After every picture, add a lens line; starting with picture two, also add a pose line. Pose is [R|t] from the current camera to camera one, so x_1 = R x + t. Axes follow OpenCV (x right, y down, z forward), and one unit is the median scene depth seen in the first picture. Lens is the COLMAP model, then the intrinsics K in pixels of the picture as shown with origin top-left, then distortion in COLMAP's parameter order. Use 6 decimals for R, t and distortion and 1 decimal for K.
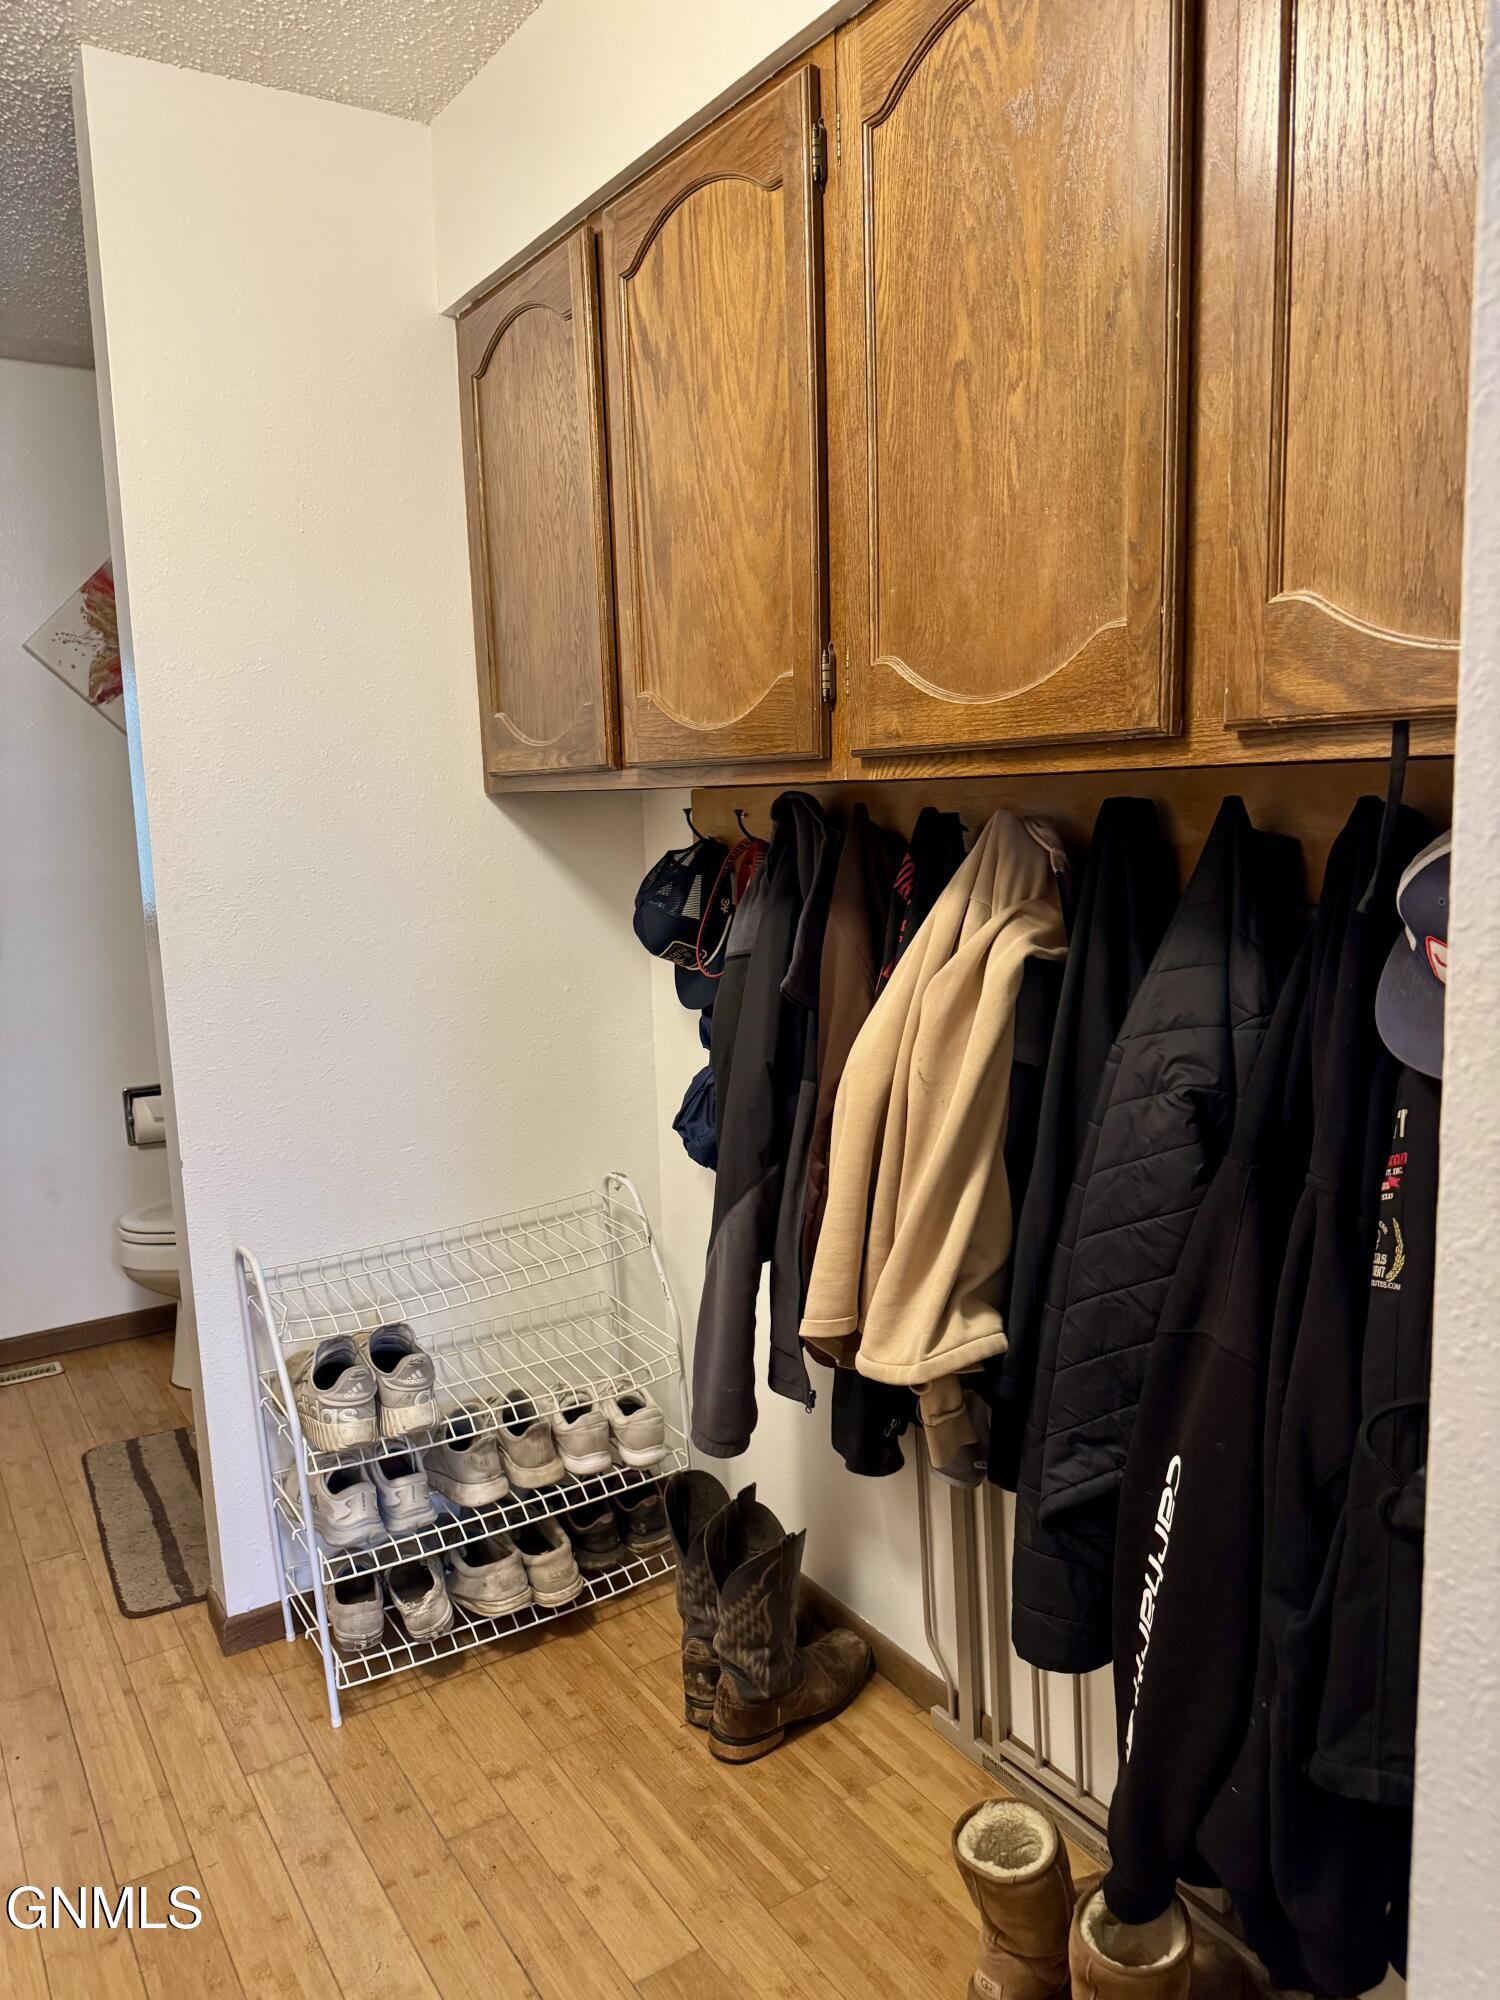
lens RADIAL K [[1419.8, 0, 750.0], [0, 1419.8, 1000.0], [0, 0, 1]] dist [0.023316, -0.024799]
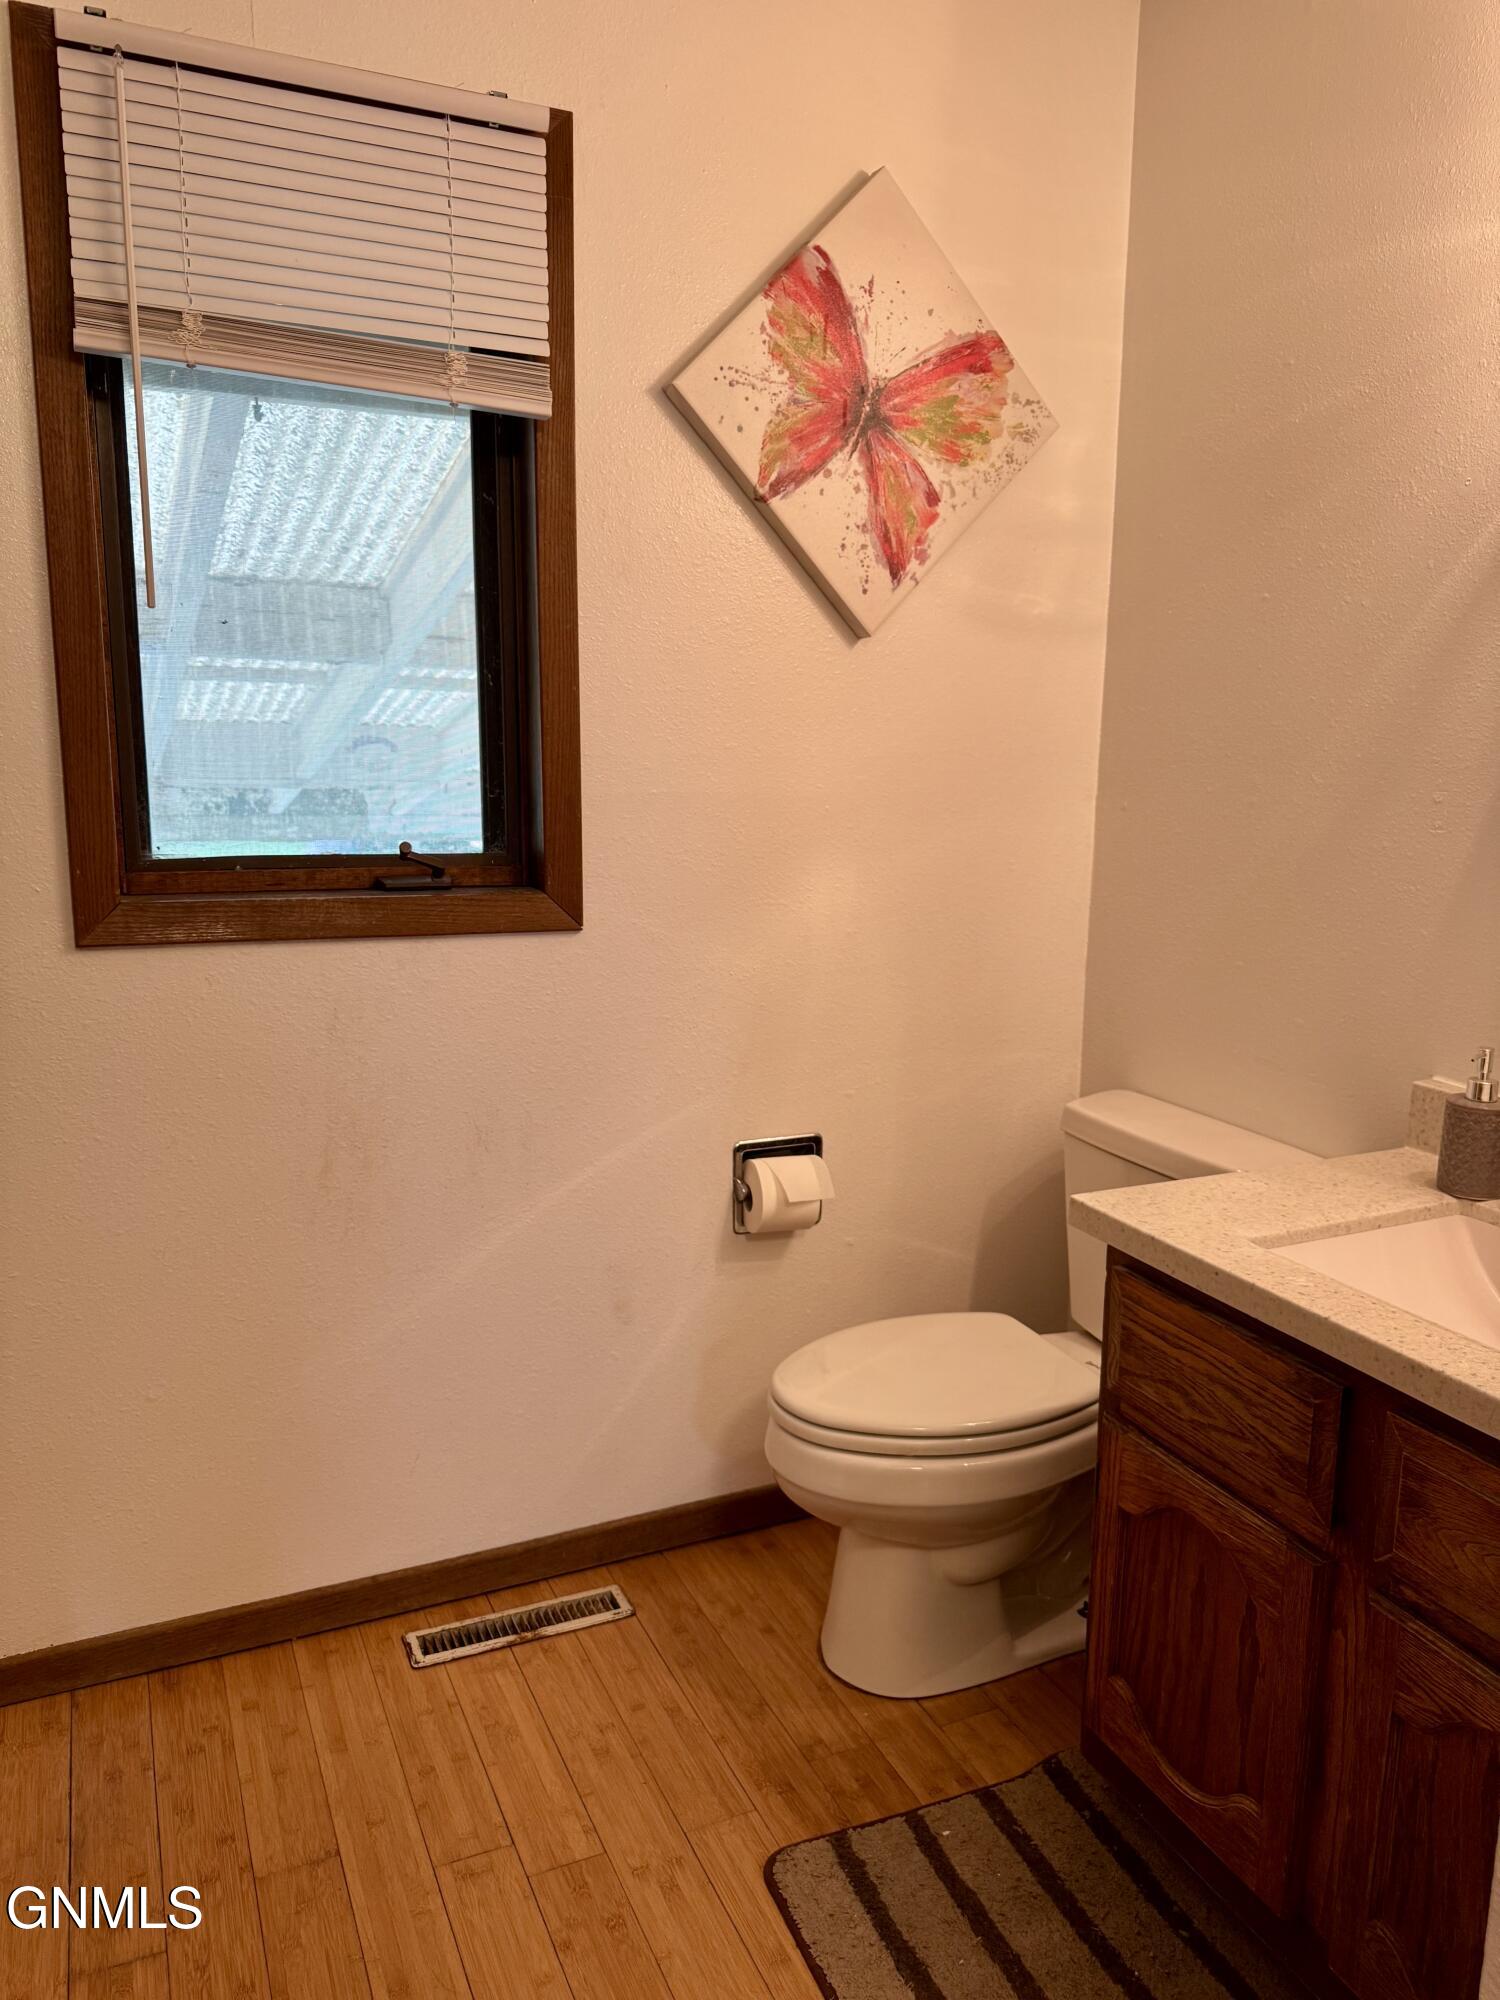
lens RADIAL K [[1416.0, 0, 724.2], [0, 1416.0, 981.5], [0, 0, 1]] dist [0.095827, -0.090470]
pose [[0.987389, 0.064843, -0.144422, -0.608380], [-0.061972, 0.997782, 0.024292, -0.036464], [0.145677, -0.015036, 0.989218, 0.665683]]
